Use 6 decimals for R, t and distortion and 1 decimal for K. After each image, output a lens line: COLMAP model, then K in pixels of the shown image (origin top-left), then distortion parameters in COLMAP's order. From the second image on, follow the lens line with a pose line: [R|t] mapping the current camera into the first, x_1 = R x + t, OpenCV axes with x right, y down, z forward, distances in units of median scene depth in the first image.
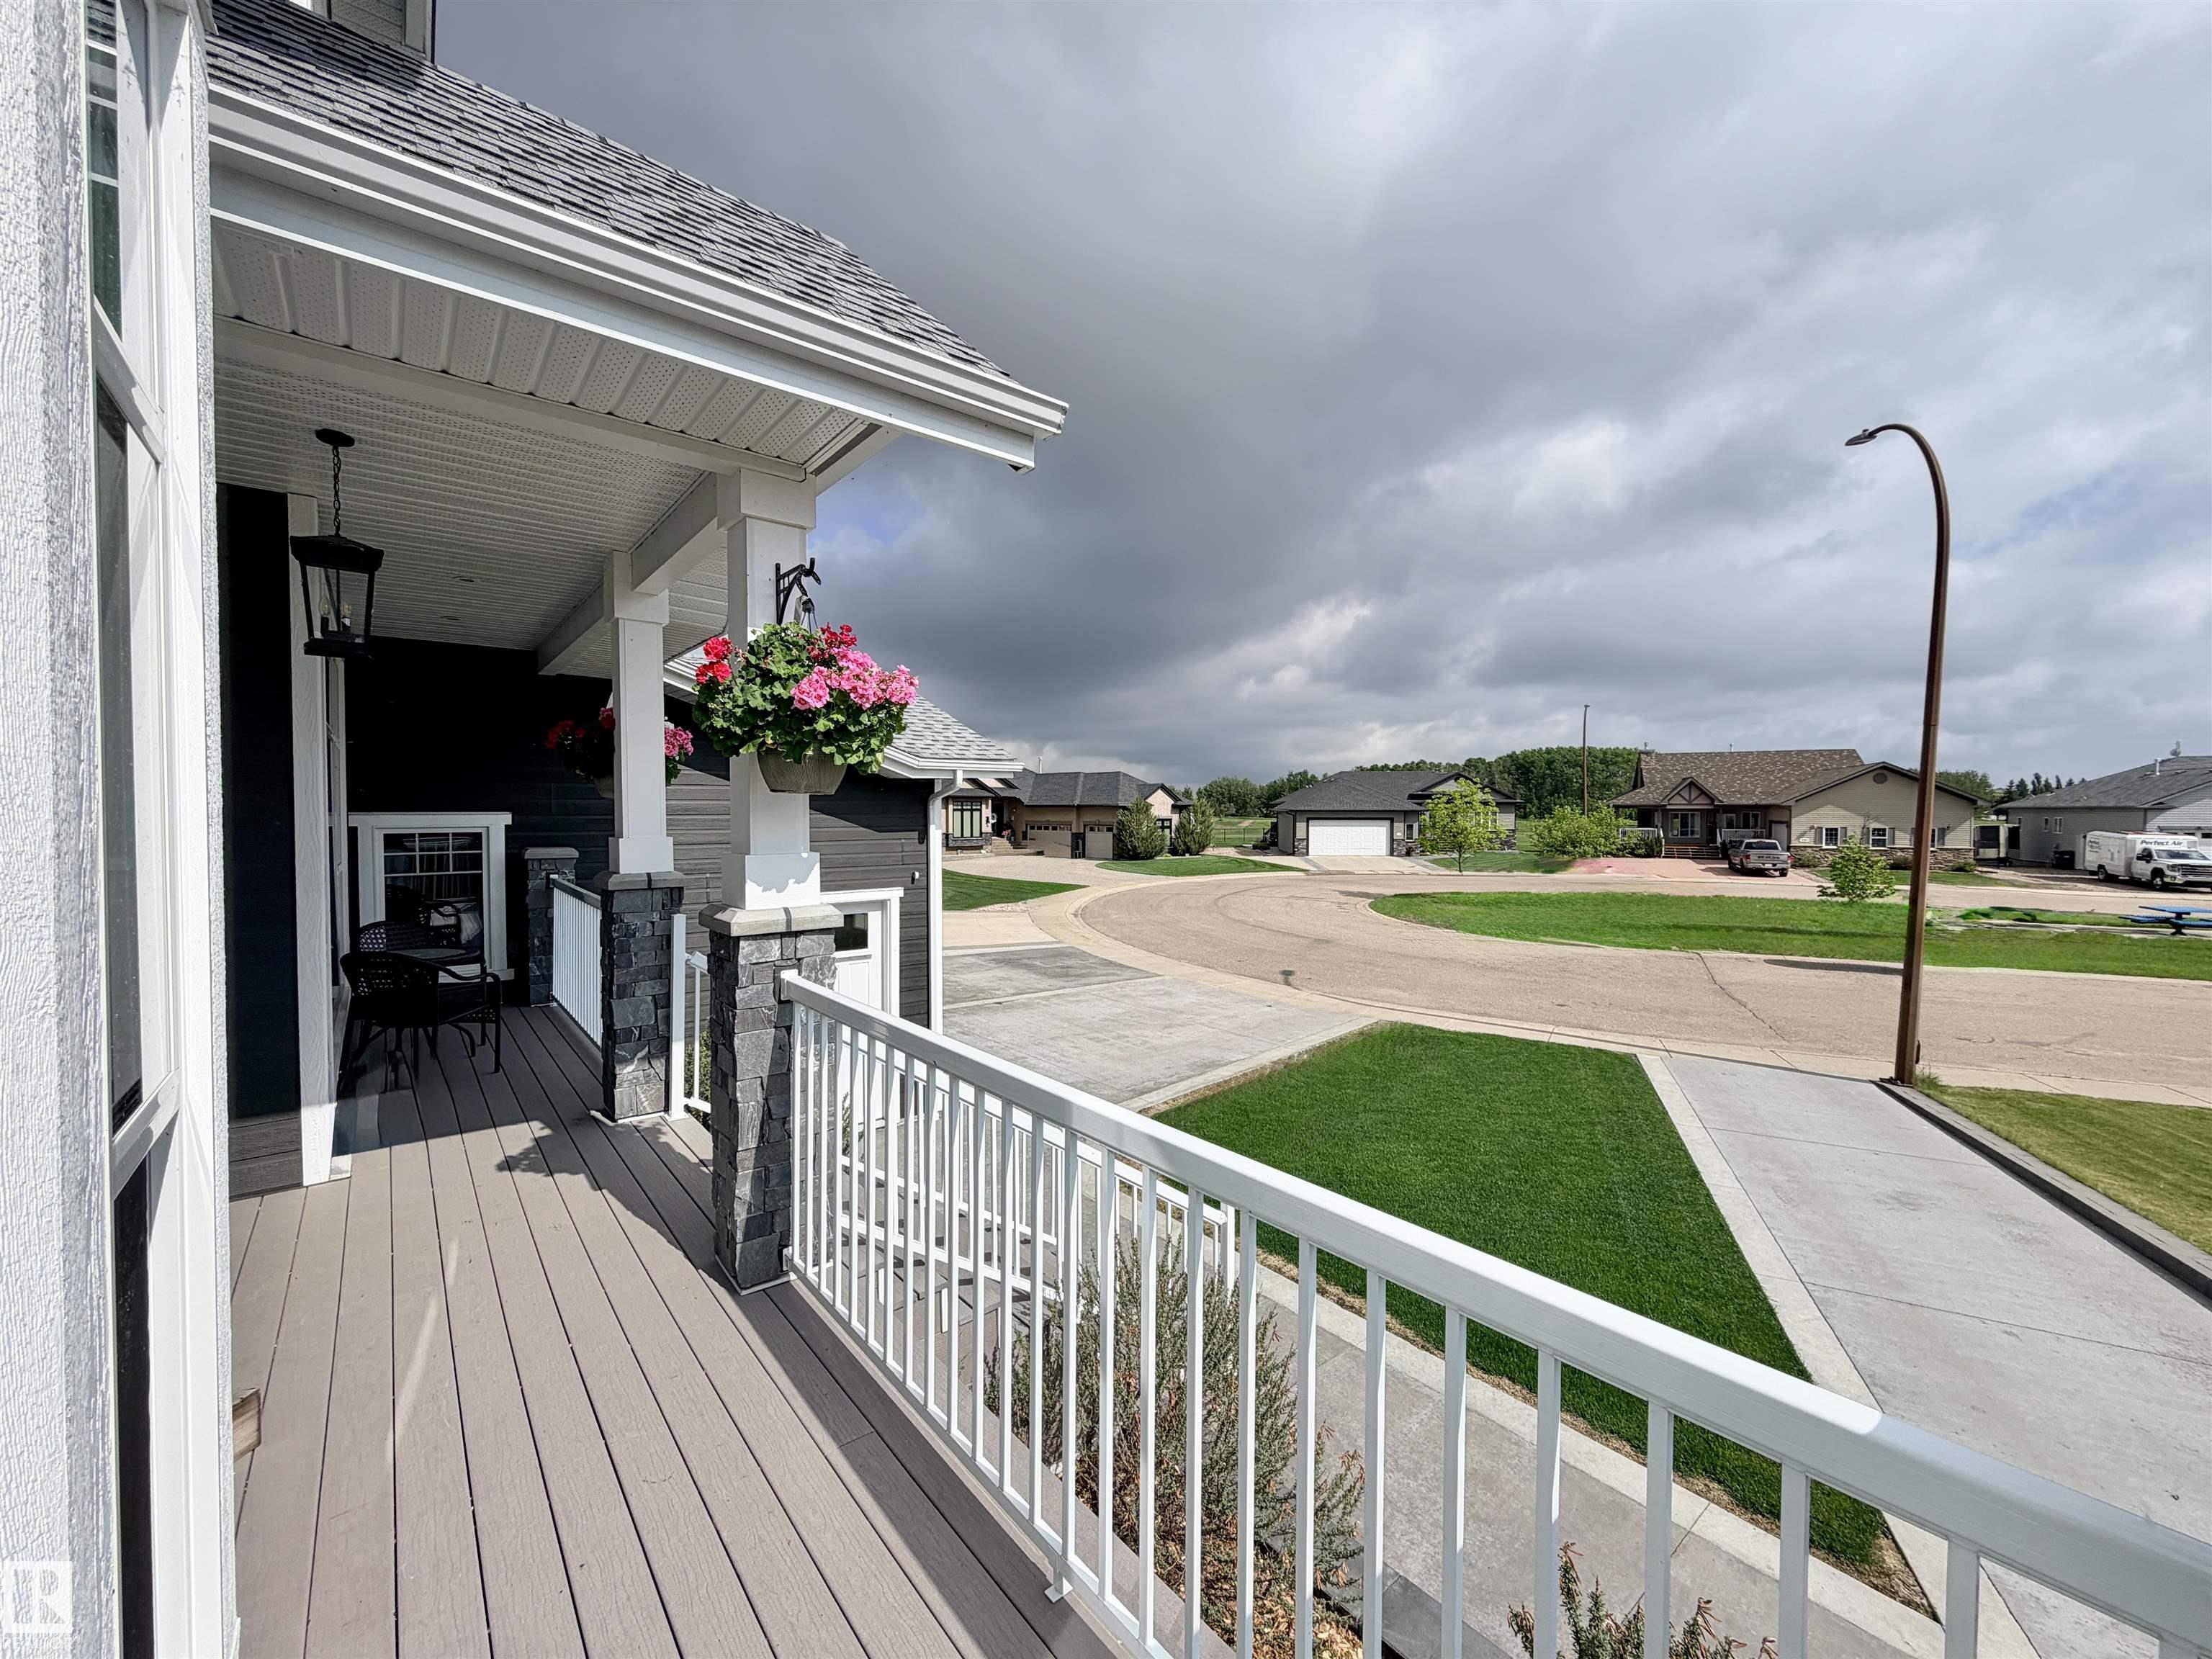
lens RADIAL K [[885.6, 0, 1117.2], [0, 885.6, 828.7], [0, 0, 1]] dist [-0.000479, -0.000162]
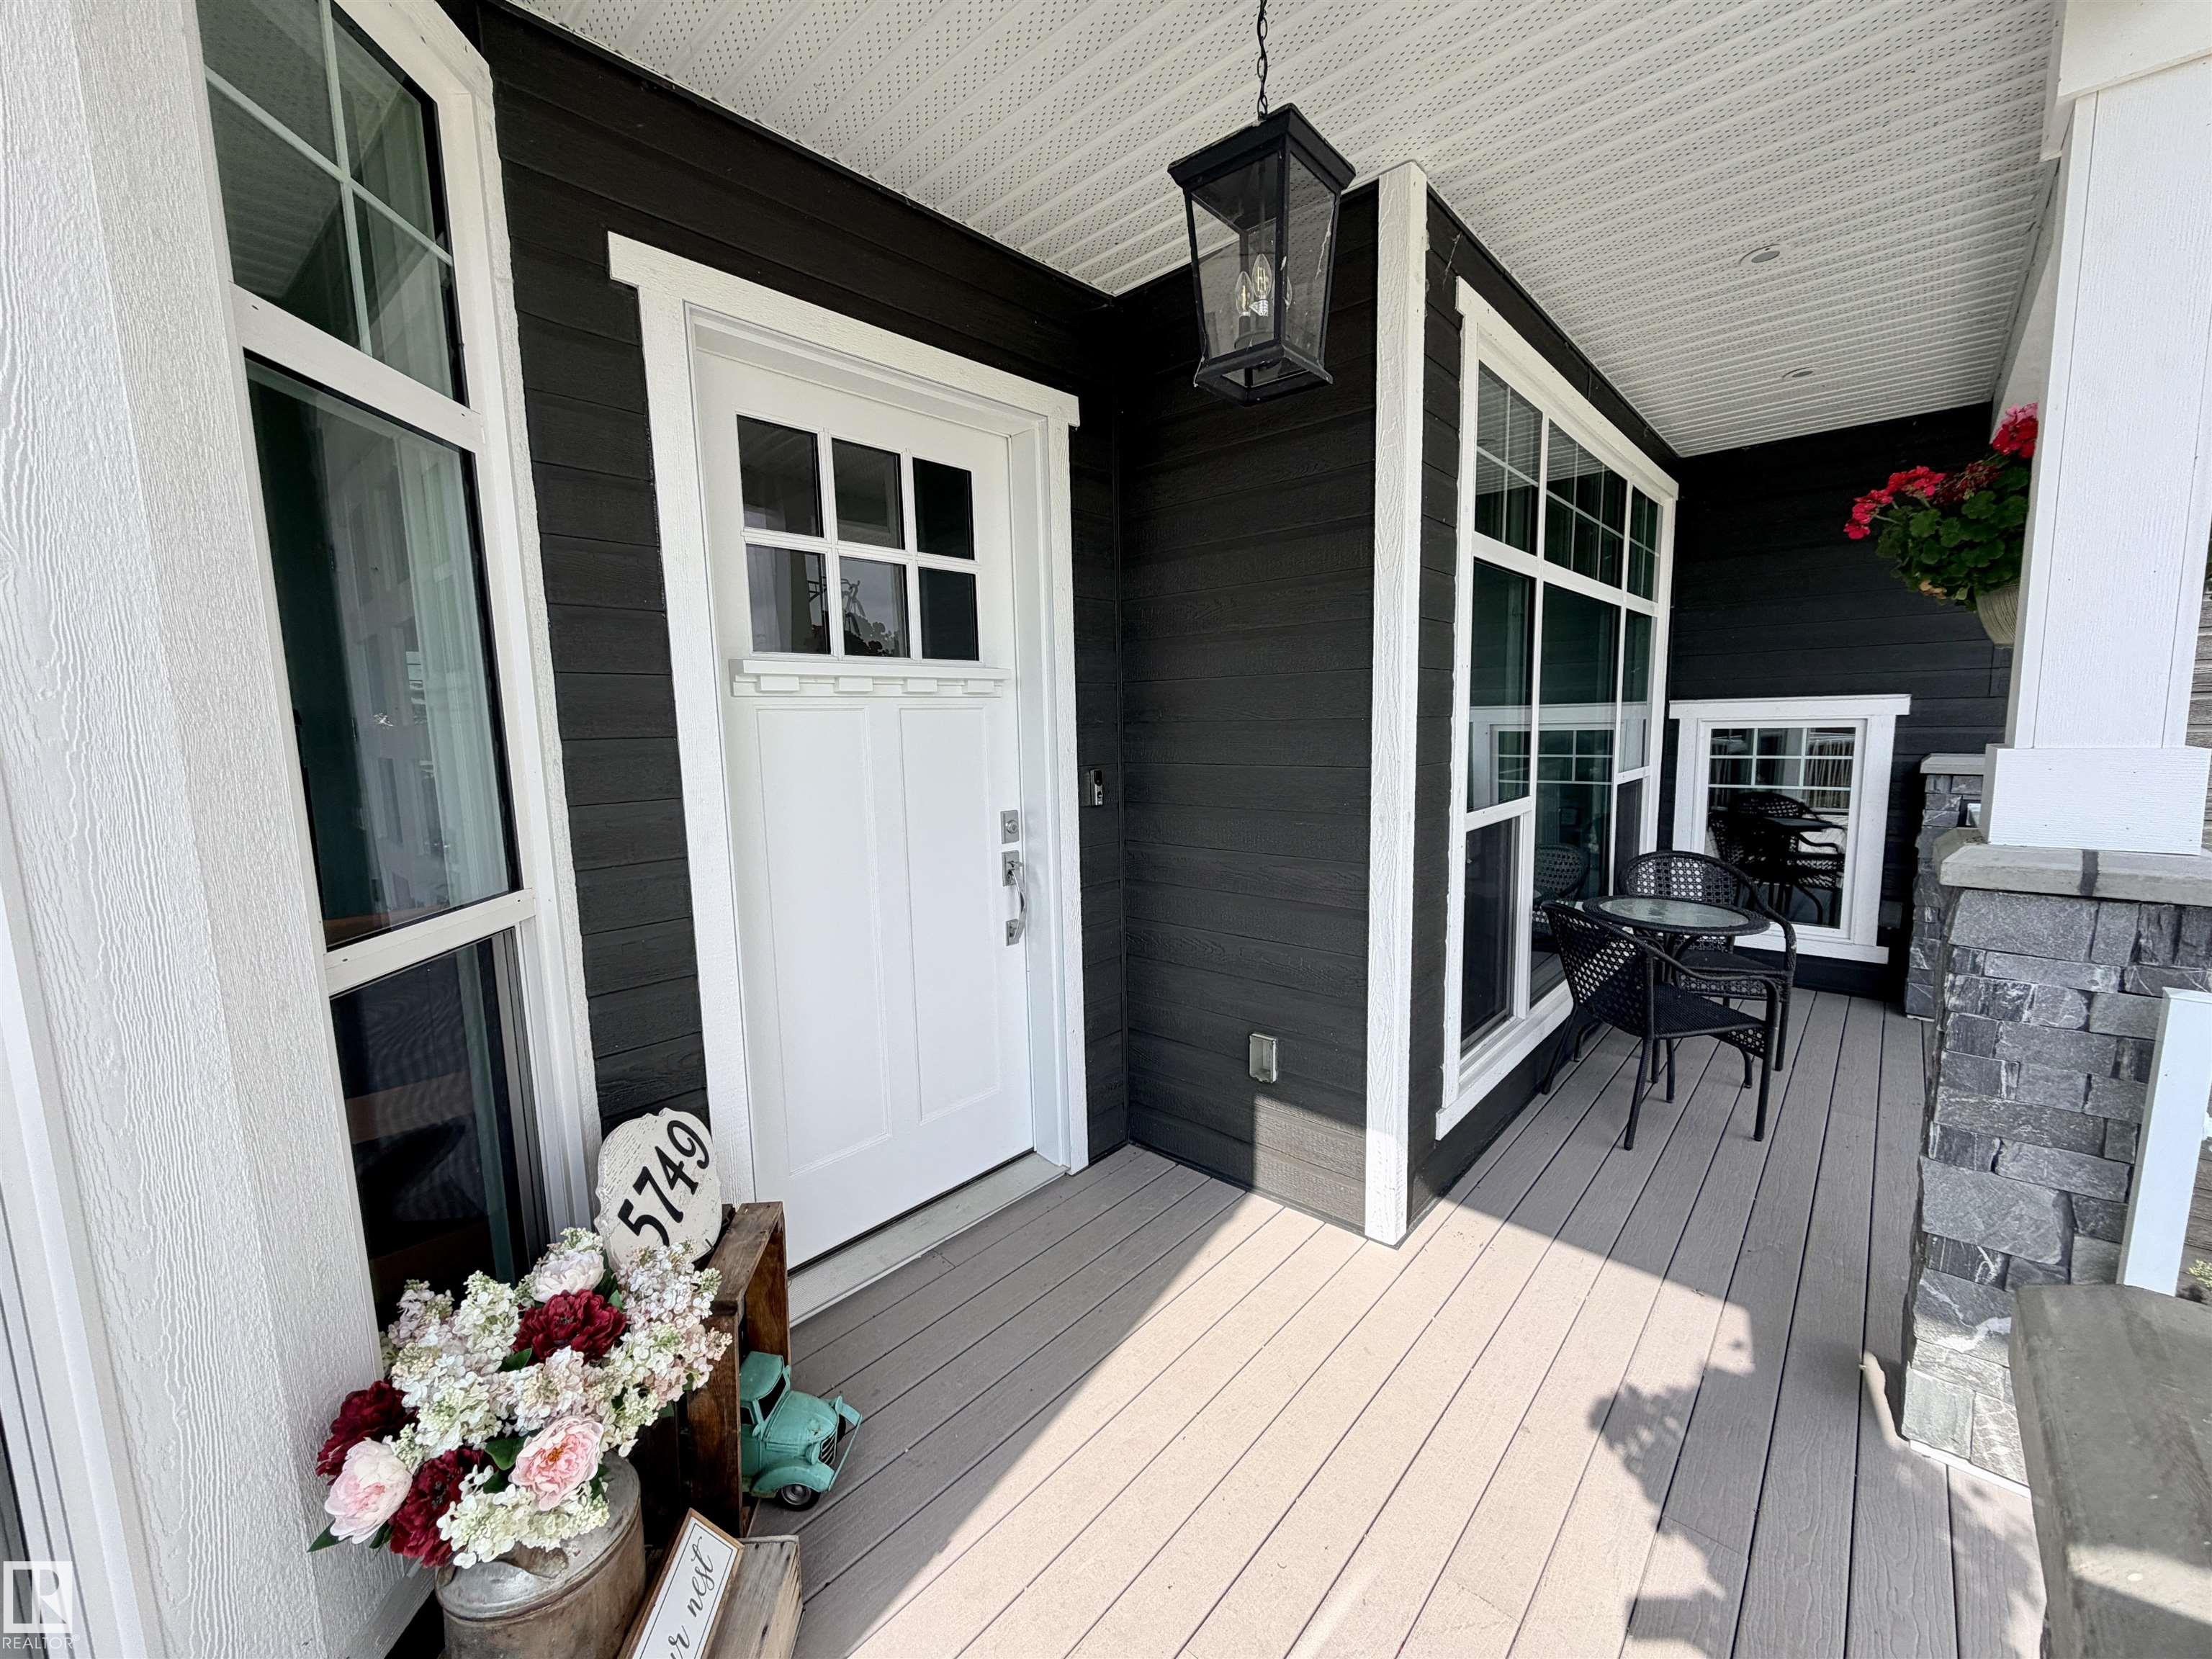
lens RADIAL K [[885.6, 0, 1119.5], [0, 885.6, 828.5], [0, 0, 1]] dist [-0.000479, -0.000162]
pose [[0.158726, 0.118878, -0.980140, -0.251998], [-0.000818, 0.992740, 0.120274, 0.000078], [0.987322, -0.018289, 0.157671, 0.571157]]
